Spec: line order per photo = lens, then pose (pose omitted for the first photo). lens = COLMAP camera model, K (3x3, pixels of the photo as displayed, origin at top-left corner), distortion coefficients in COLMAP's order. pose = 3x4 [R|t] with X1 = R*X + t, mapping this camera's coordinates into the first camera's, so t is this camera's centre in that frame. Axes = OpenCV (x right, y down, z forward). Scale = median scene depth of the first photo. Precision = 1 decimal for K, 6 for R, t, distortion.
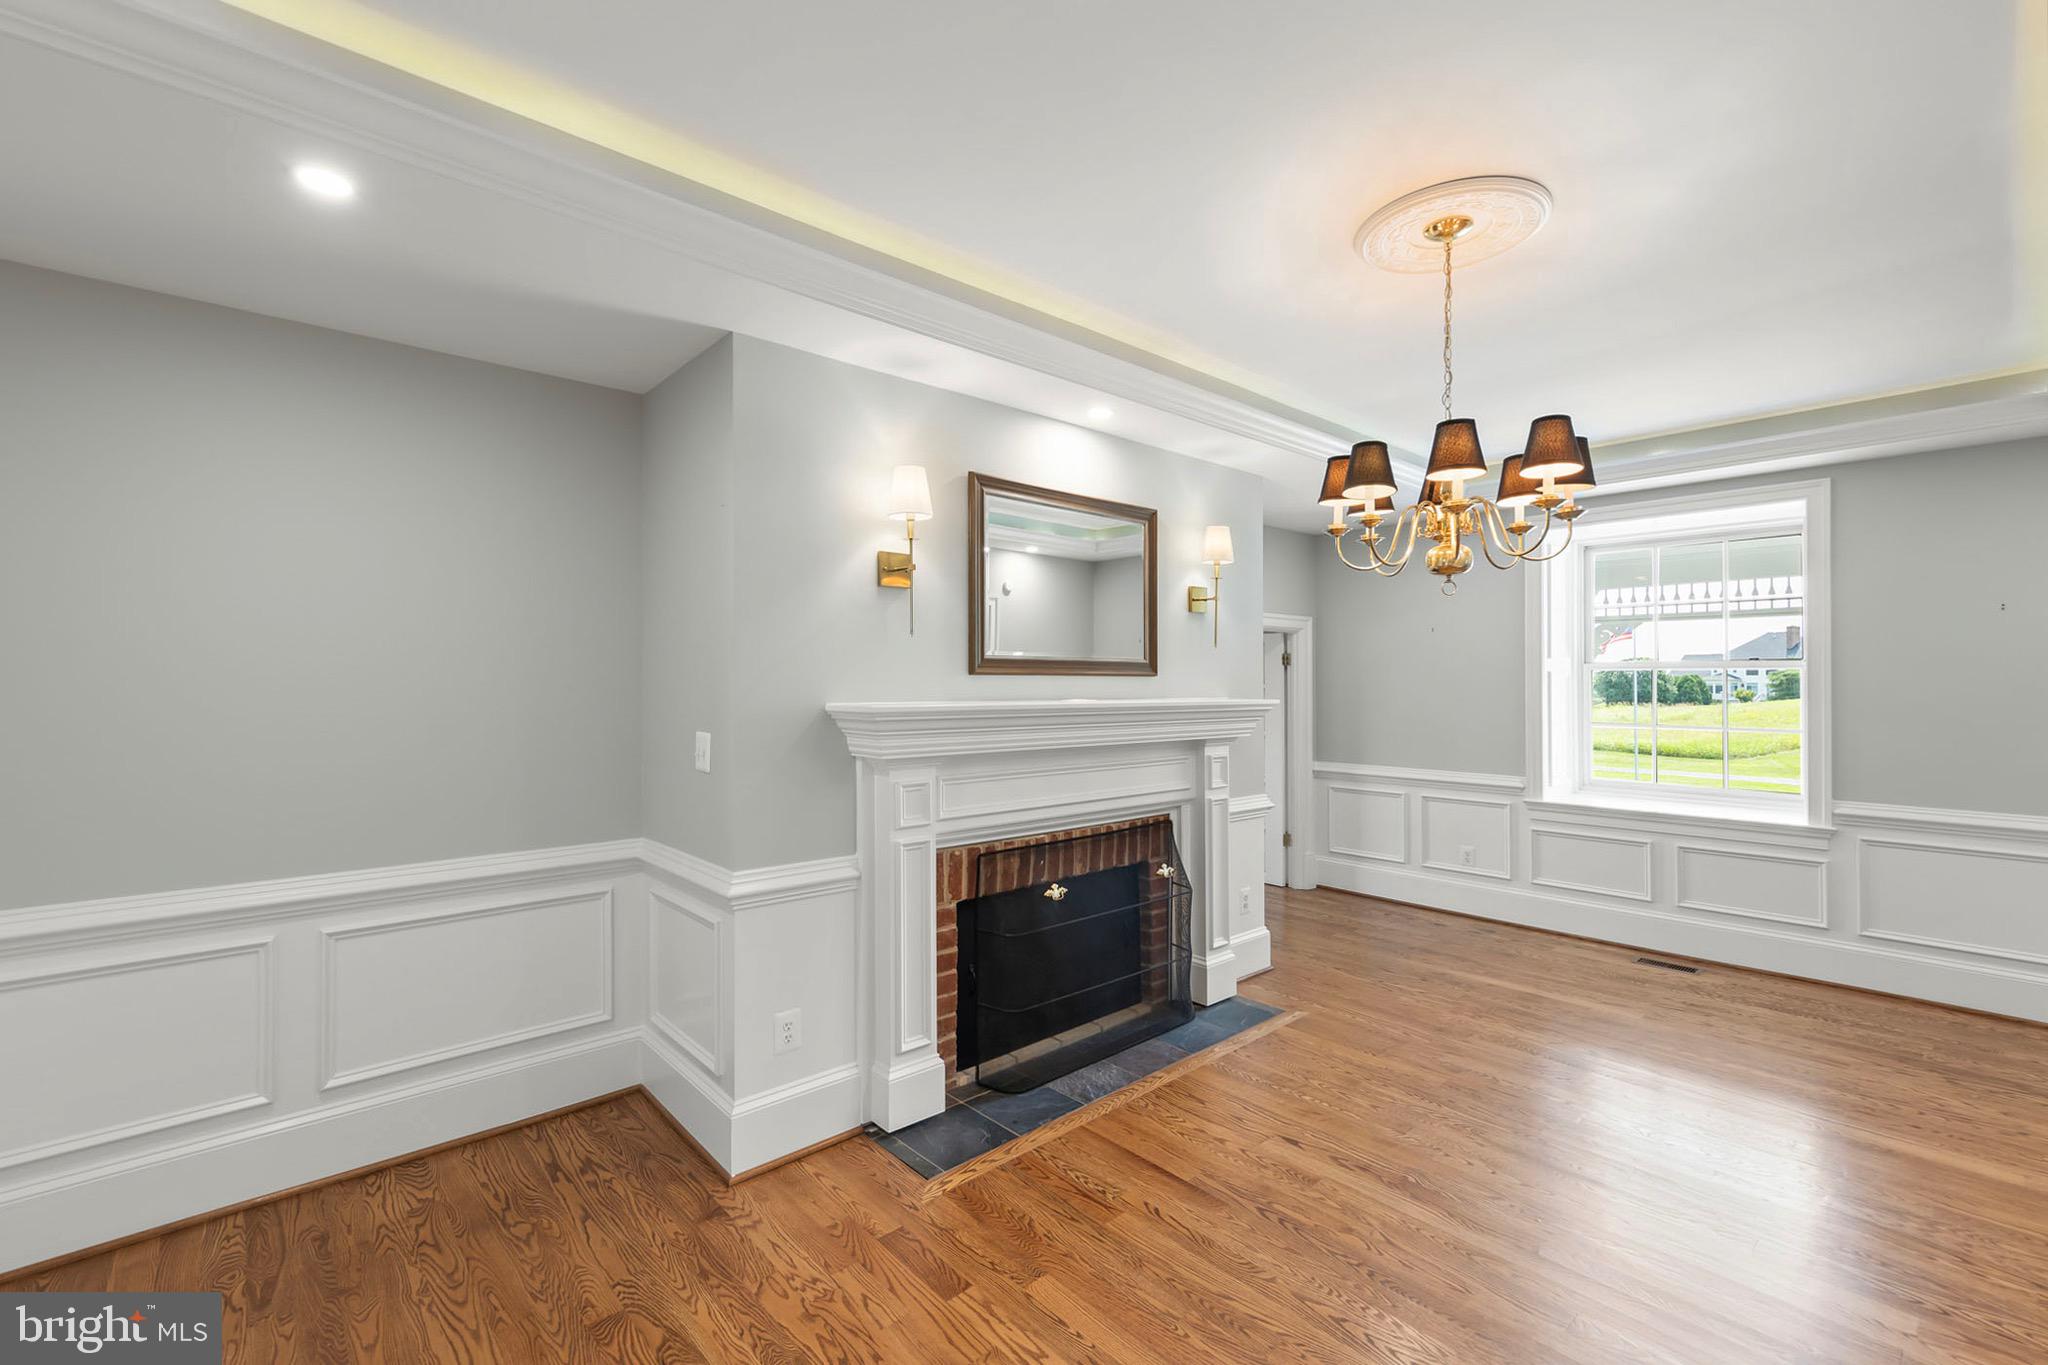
lens RADIAL K [[870.4, 0, 1019.9], [0, 870.4, 673.3], [0, 0, 1]] dist [0.001741, 0.000622]
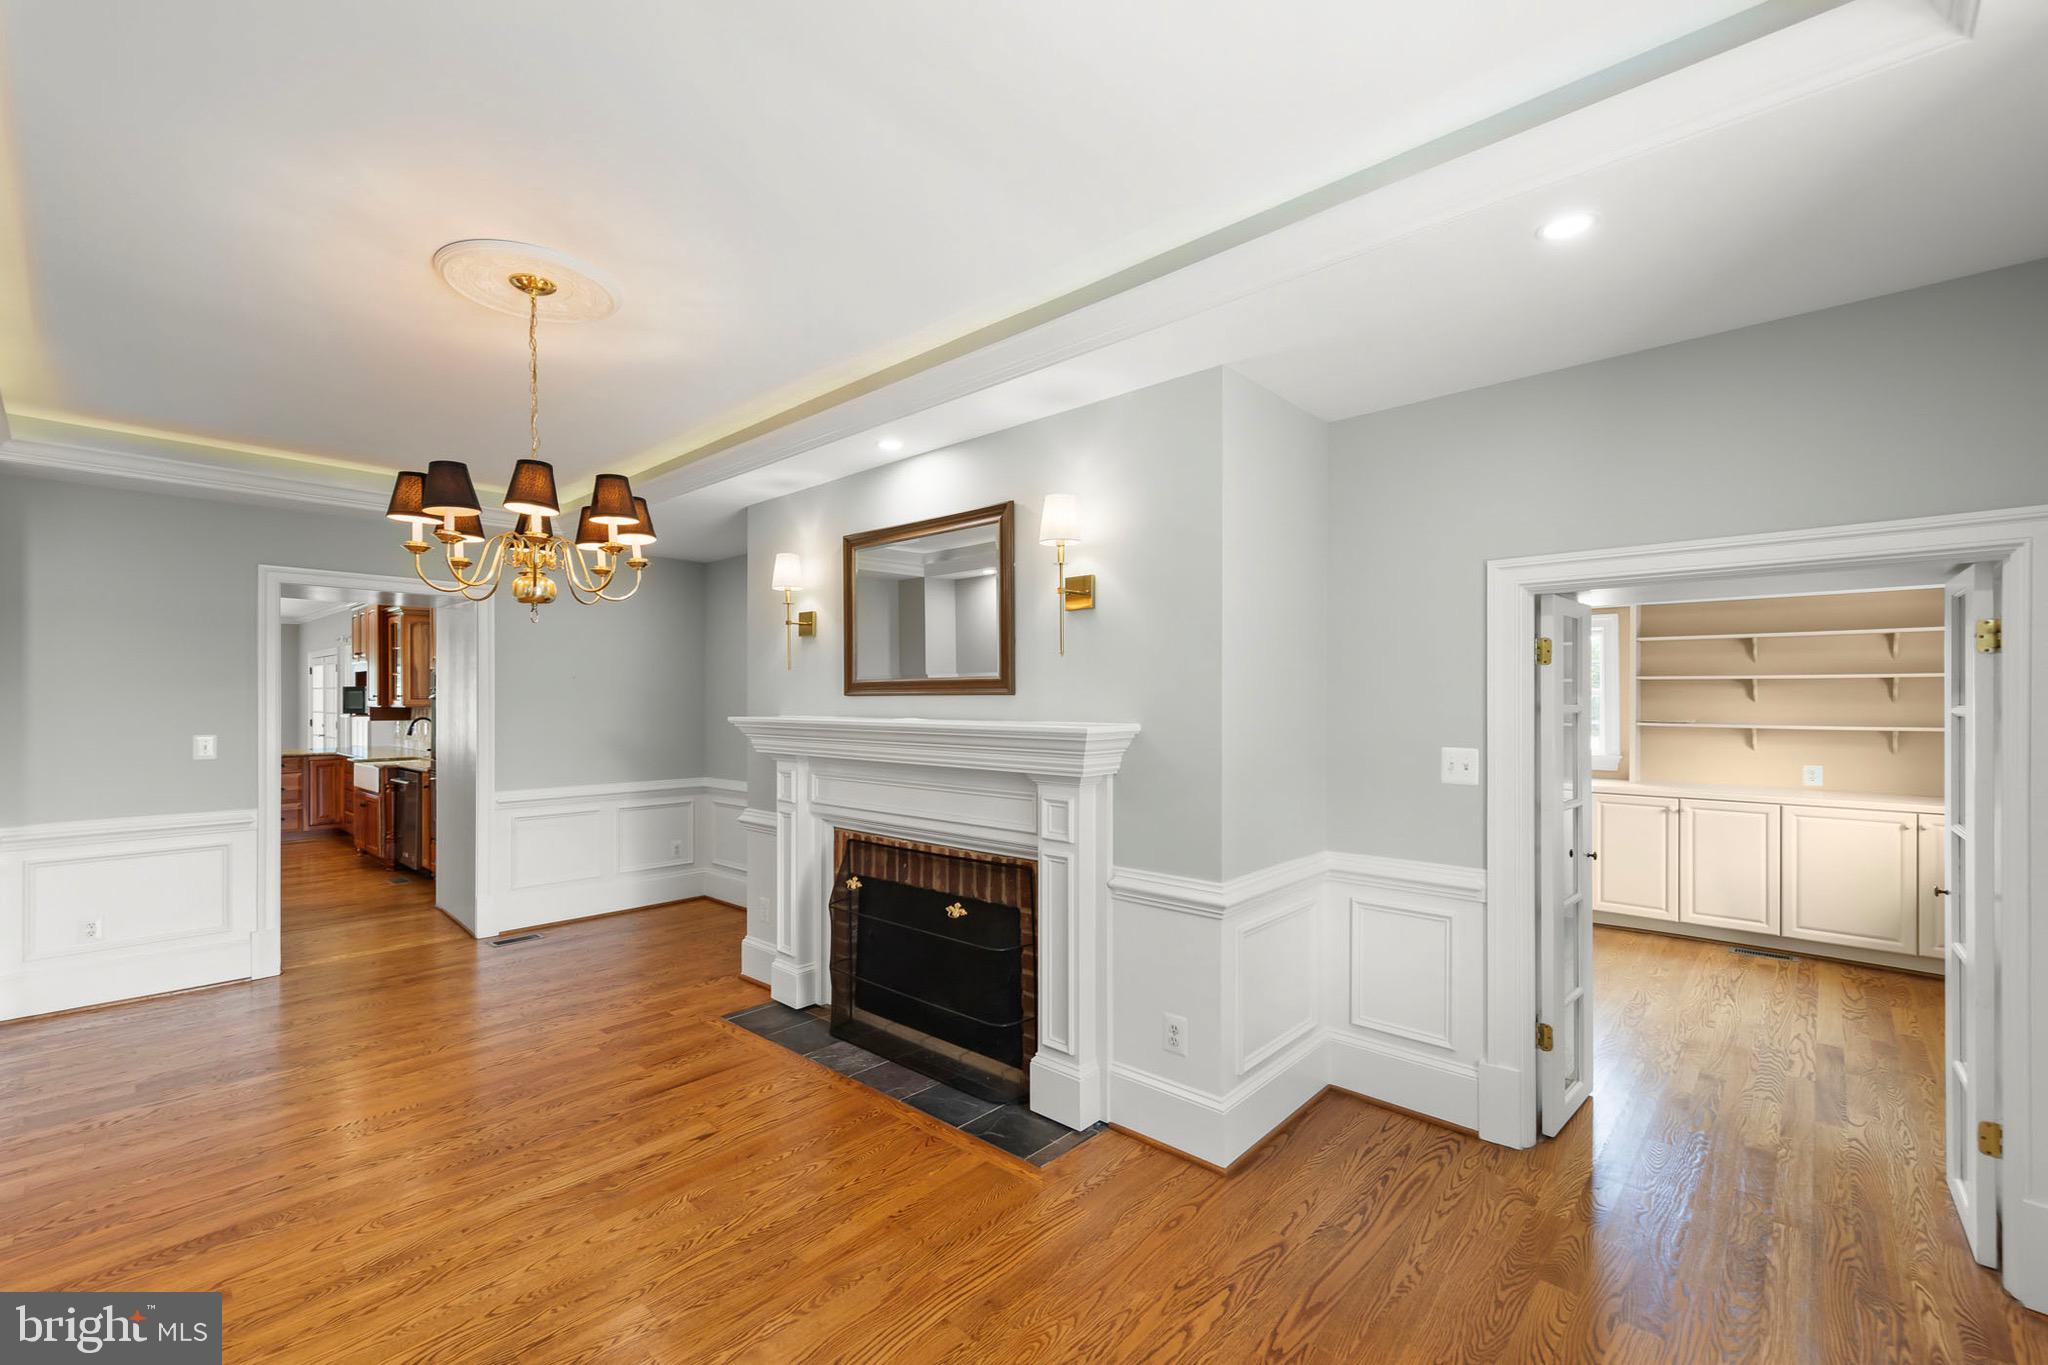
lens RADIAL K [[870.4, 0, 1012.1], [0, 870.4, 696.3], [0, 0, 1]] dist [0.001741, 0.000622]
pose [[0.098978, 0.000504, -0.995089, 1.080300], [0.019020, 0.999816, 0.002398, 0.003325], [0.994908, -0.019164, 0.098950, 0.981862]]
